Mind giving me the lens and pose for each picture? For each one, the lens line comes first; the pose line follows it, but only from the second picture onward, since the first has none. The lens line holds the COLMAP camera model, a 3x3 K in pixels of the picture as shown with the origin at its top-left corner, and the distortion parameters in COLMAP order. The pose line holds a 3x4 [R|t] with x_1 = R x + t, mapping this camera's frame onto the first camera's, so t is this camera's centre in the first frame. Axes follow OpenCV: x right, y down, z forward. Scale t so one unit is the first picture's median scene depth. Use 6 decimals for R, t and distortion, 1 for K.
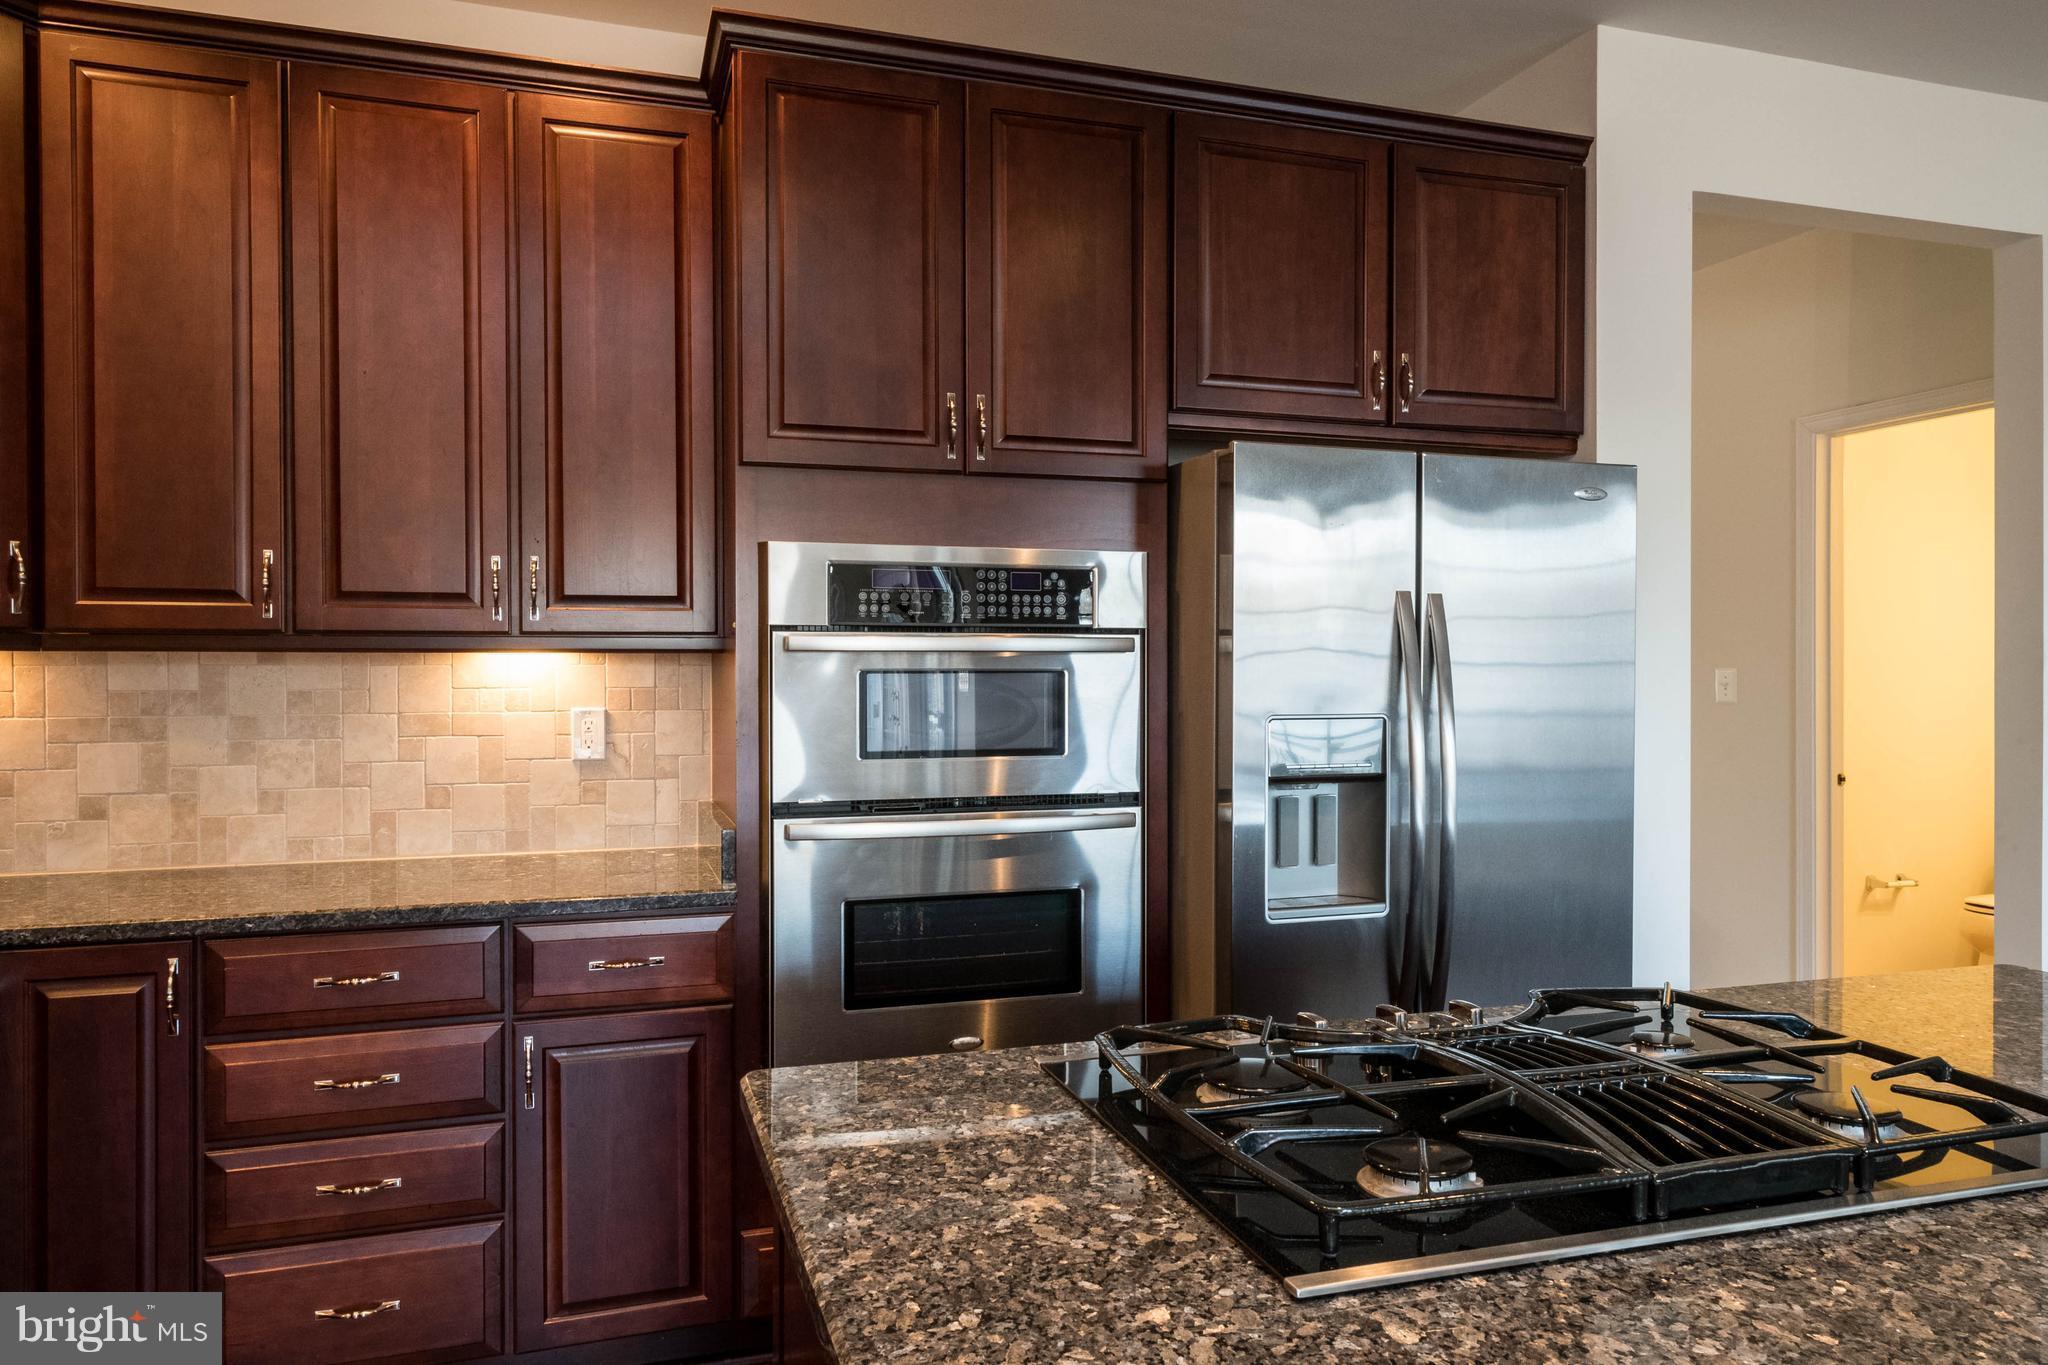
lens RADIAL K [[1342.3, 0, 1047.0], [0, 1342.3, 676.0], [0, 0, 1]] dist [0.018408, -0.004792]
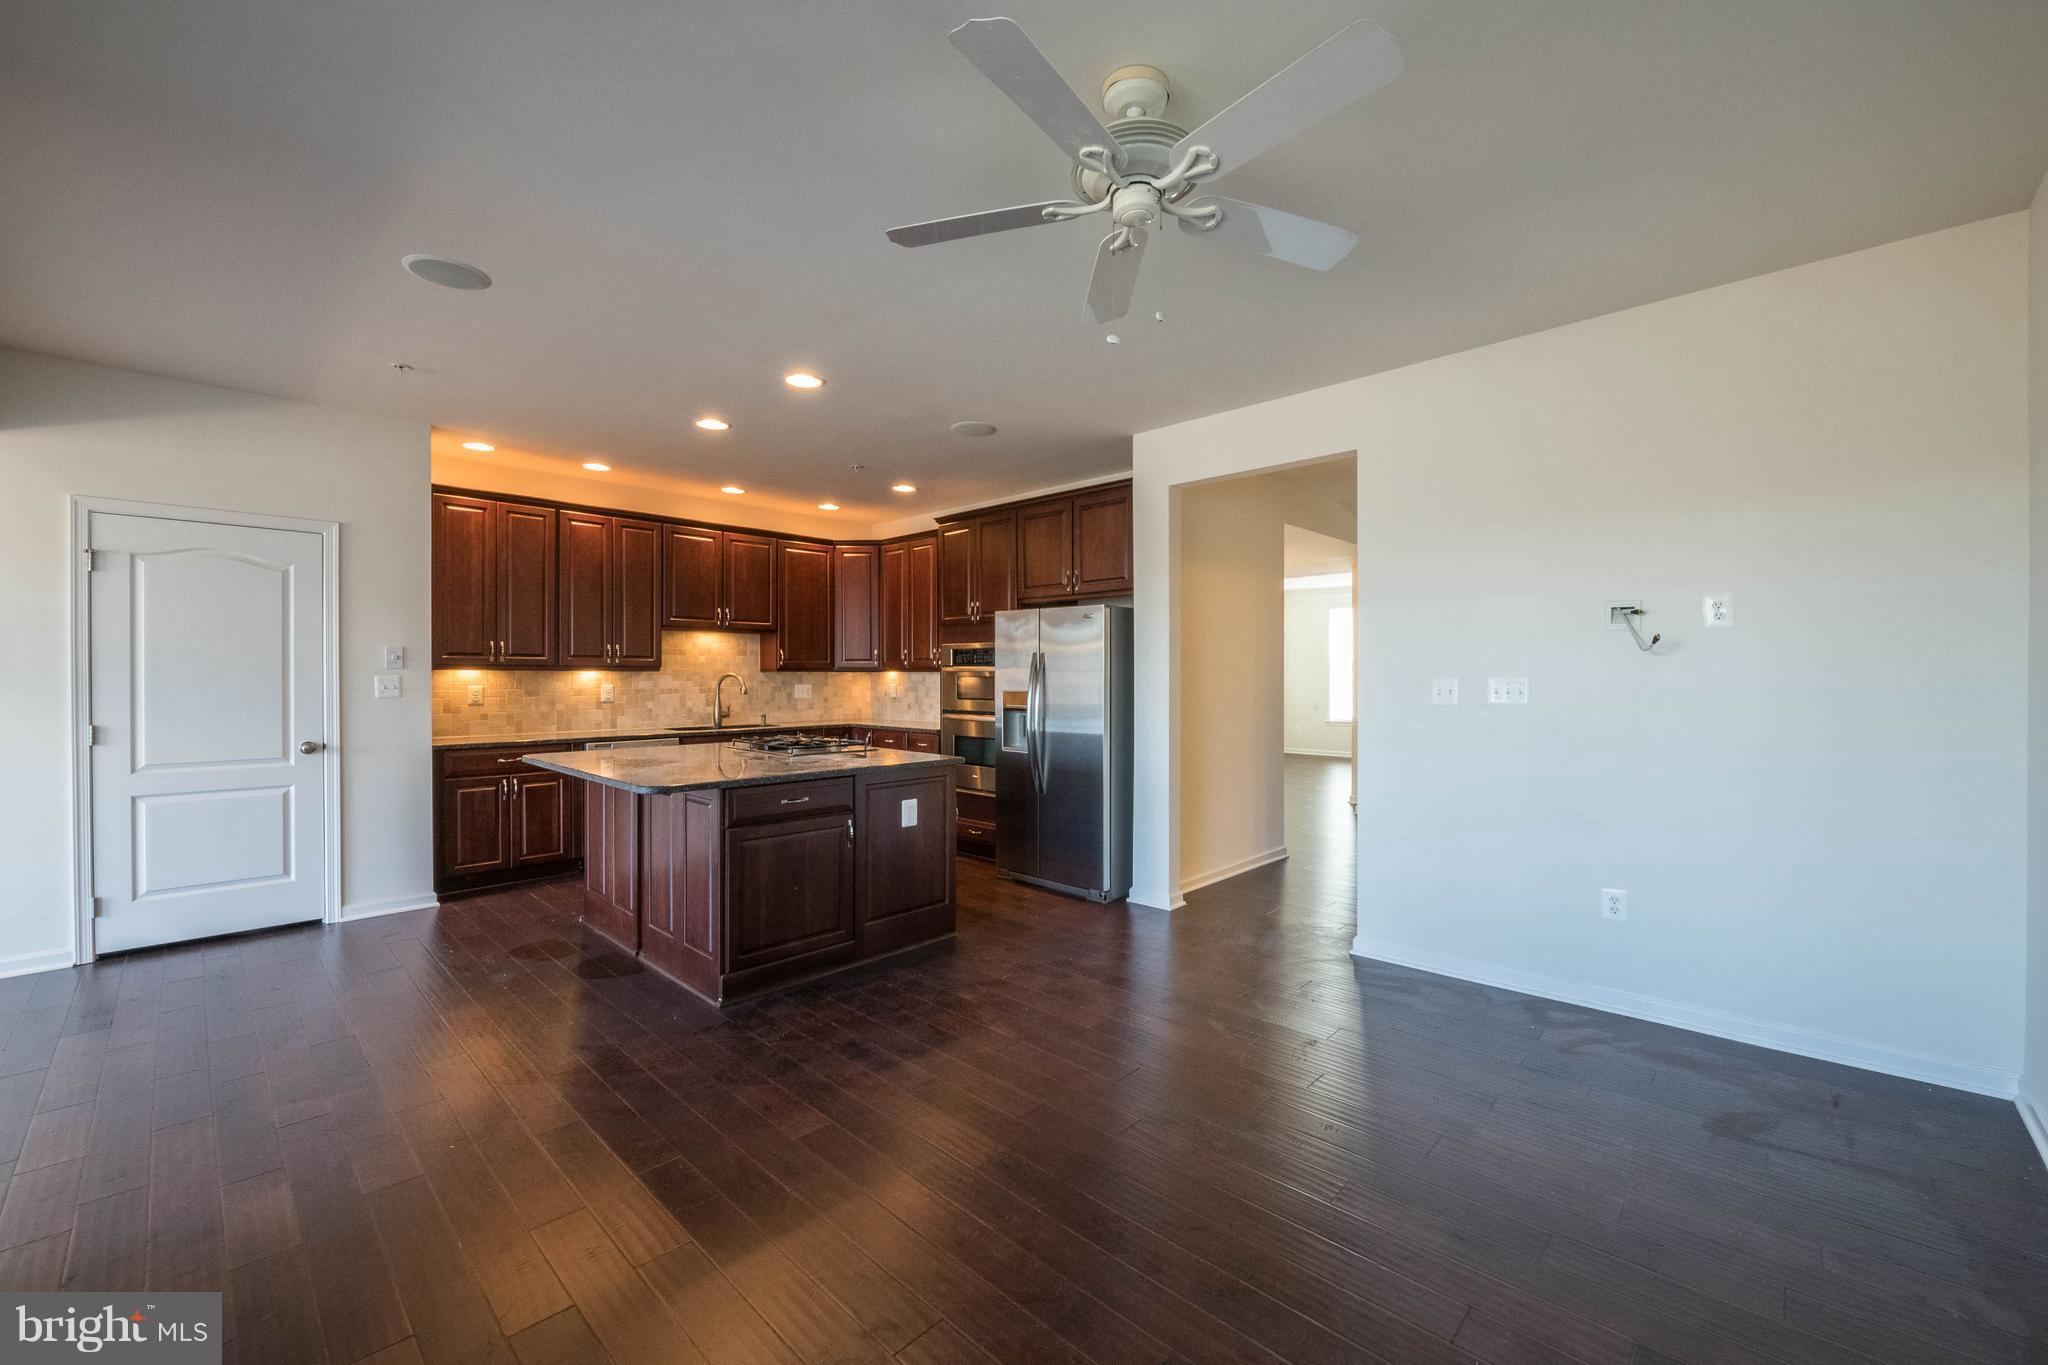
lens RADIAL K [[786.0, 0, 1024.0], [0, 786.0, 682.5], [0, 0, 1]] dist [-0.021518, -0.000216]
pose [[0.478000, 0.010275, -0.878300, 1.882344], [-0.005223, 0.999947, 0.008856, -0.007910], [0.878344, 0.000354, 0.478028, 0.086122]]
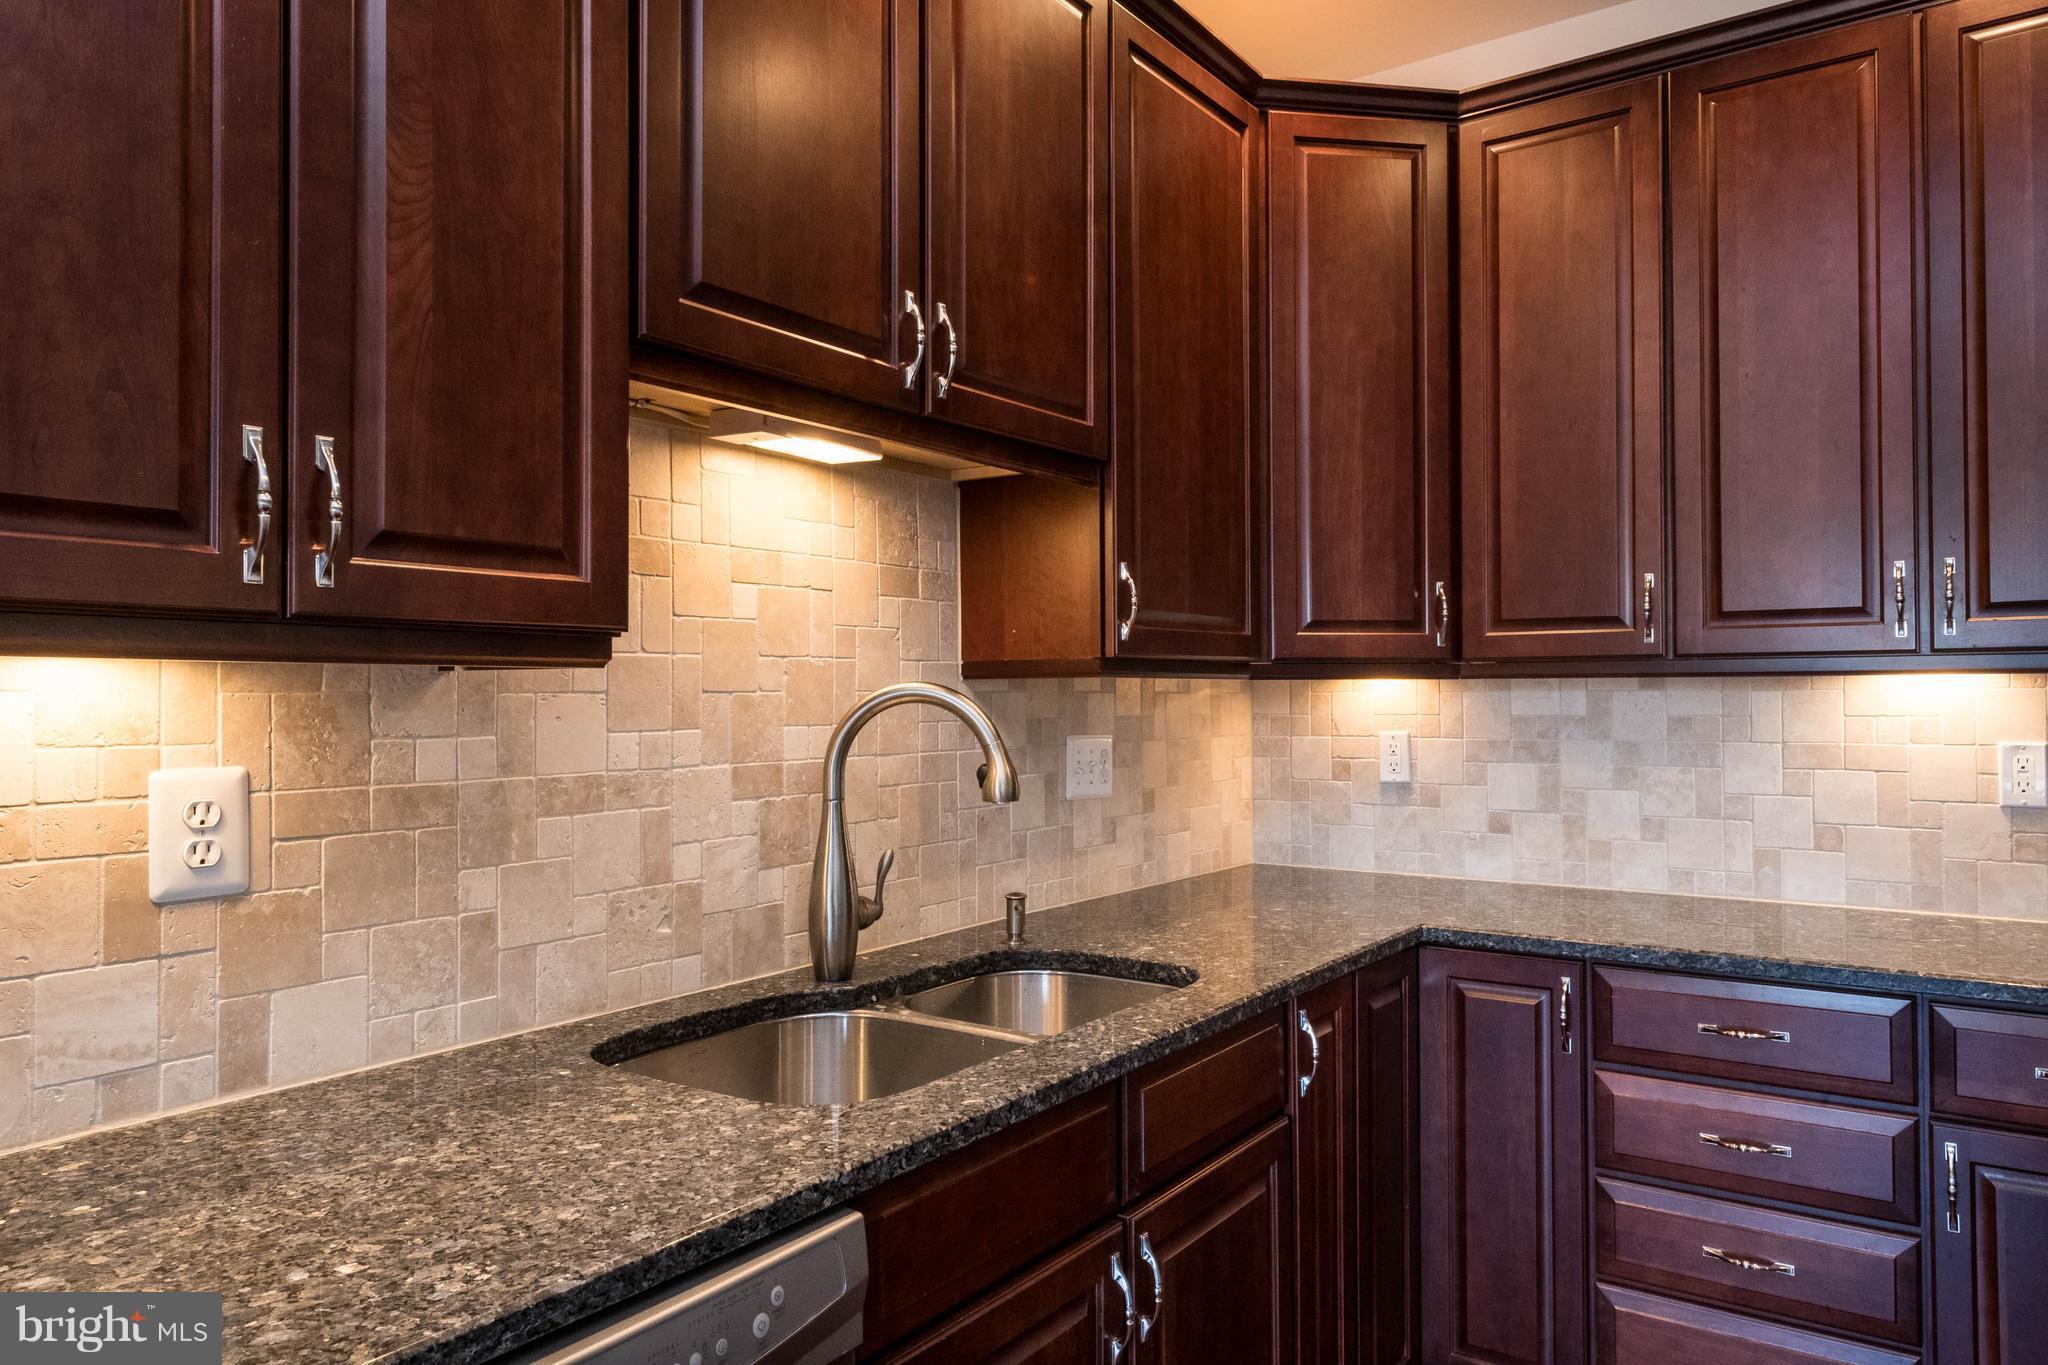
lens RADIAL K [[1370.3, 0, 1060.1], [0, 1370.3, 683.2], [0, 0, 1]] dist [0.001066, -0.002970]
pose [[0.601016, -0.008756, -0.799189, -0.036828], [-0.000718, 0.999934, -0.011496, -0.001826], [0.799236, 0.007483, 0.600970, 0.055997]]
